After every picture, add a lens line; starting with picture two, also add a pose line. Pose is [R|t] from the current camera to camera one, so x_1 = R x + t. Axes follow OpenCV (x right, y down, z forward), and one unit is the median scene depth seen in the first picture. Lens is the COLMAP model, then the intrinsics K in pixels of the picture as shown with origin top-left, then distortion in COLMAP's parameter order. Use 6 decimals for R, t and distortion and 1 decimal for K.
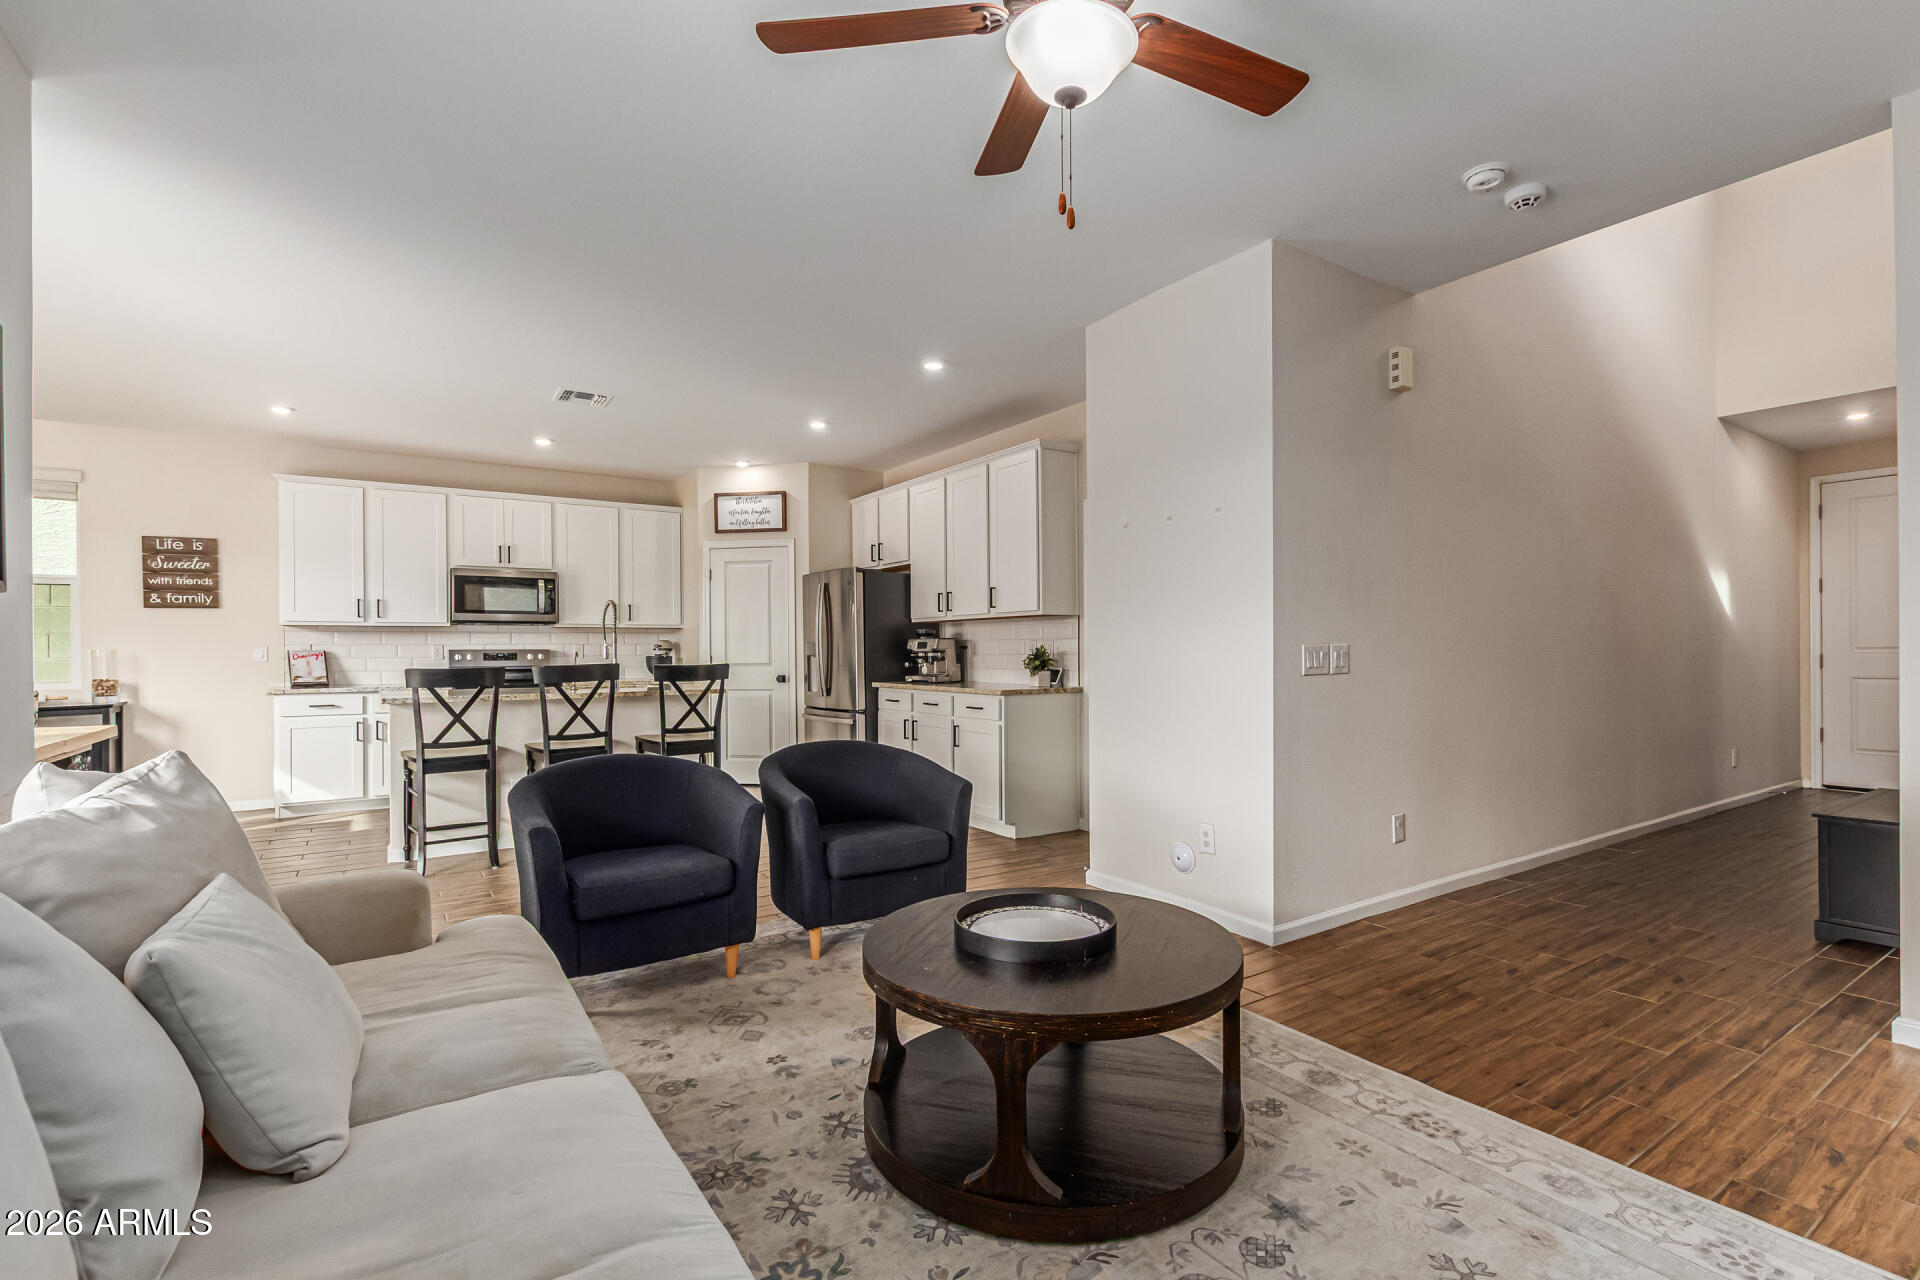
lens RADIAL K [[882.9, 0, 963.9], [0, 882.9, 642.8], [0, 0, 1]] dist [0.003775, -0.000329]
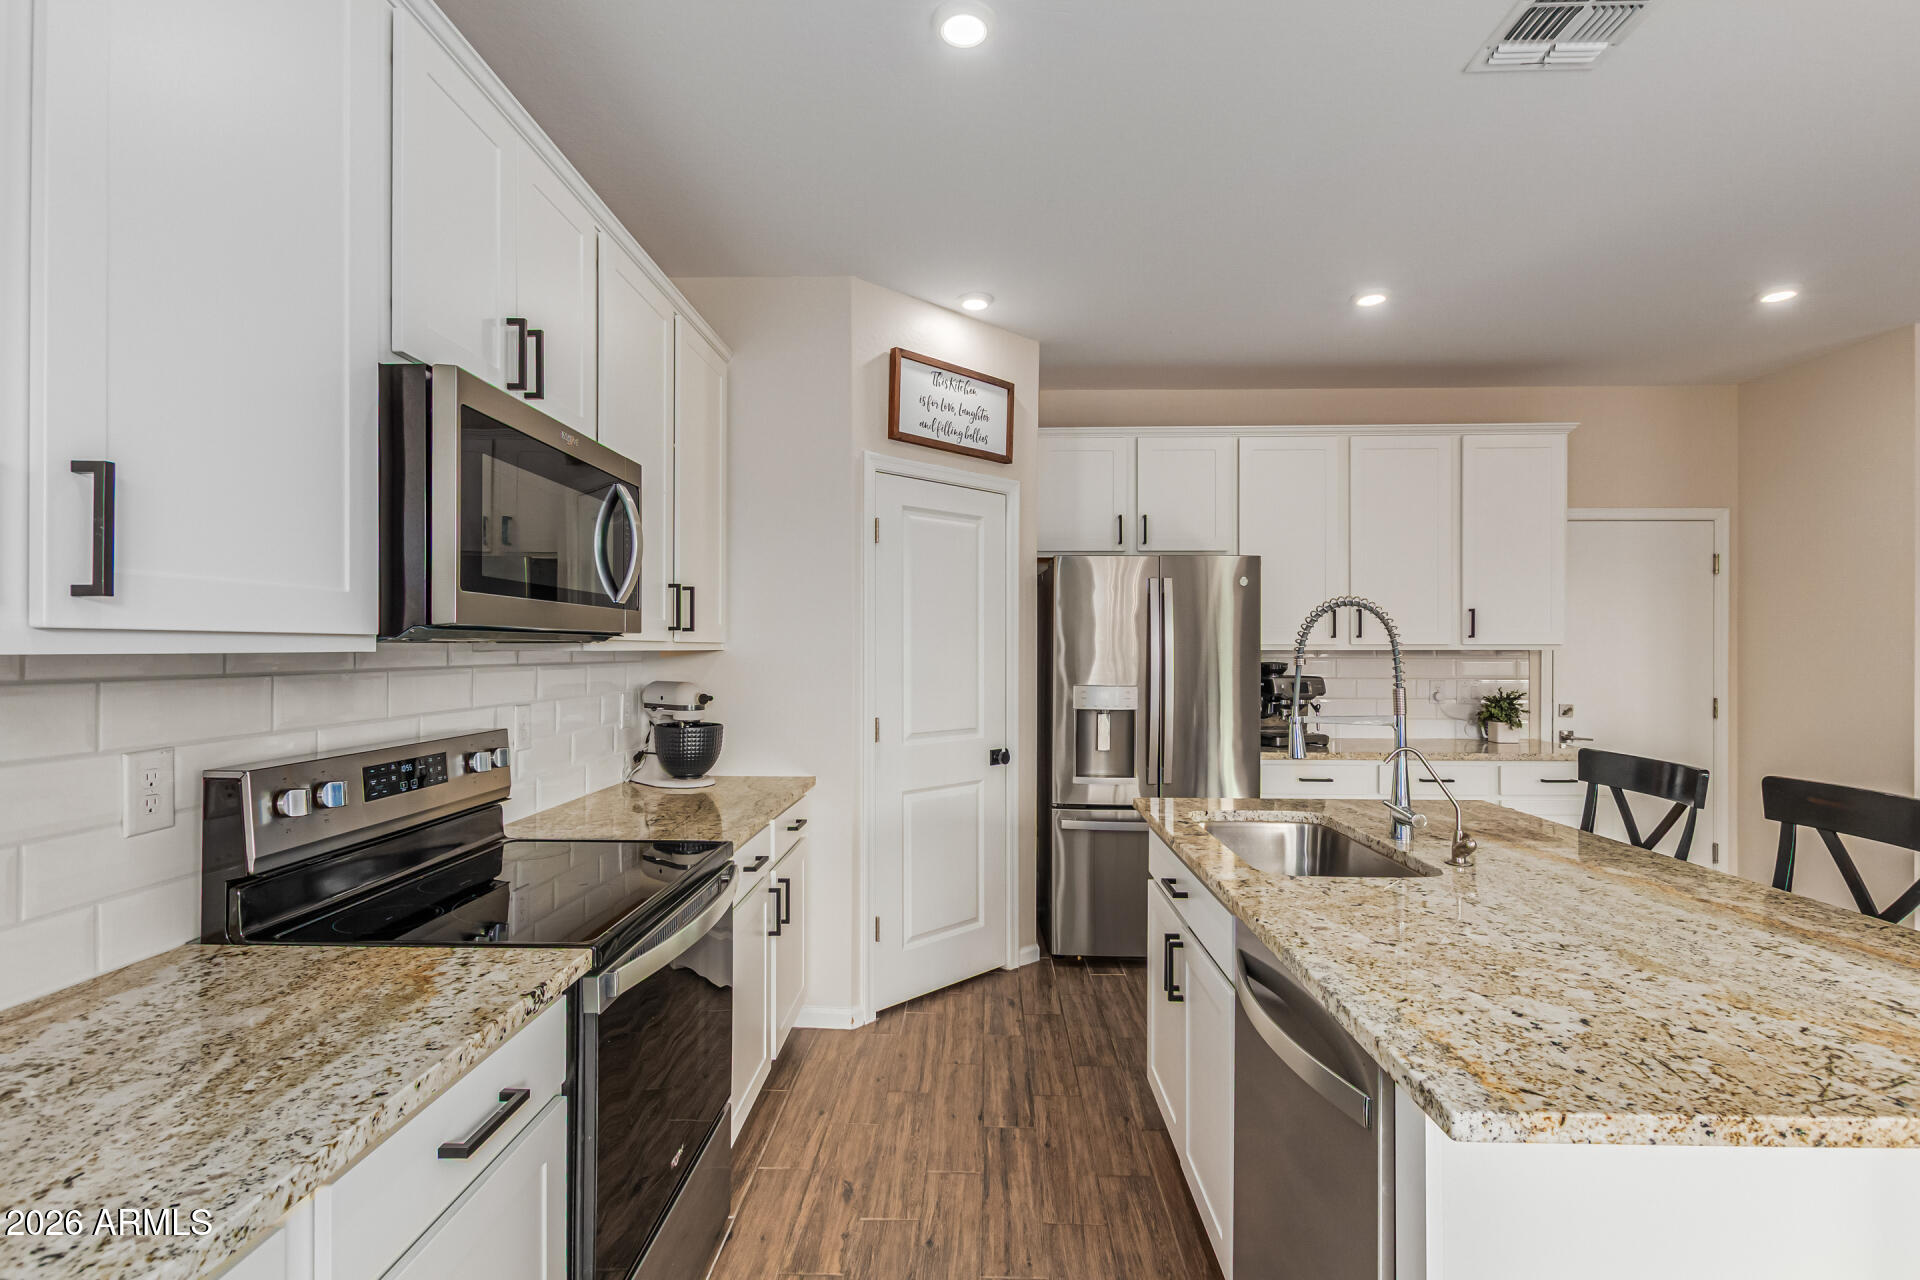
lens RADIAL K [[882.9, 0, 960.7], [0, 882.9, 646.8], [0, 0, 1]] dist [0.003775, -0.000329]
pose [[0.566542, 0.009595, 0.823977, -0.652997], [-0.010978, 0.999931, -0.004096, -0.020234], [-0.823960, -0.006725, 0.566609, 0.760184]]
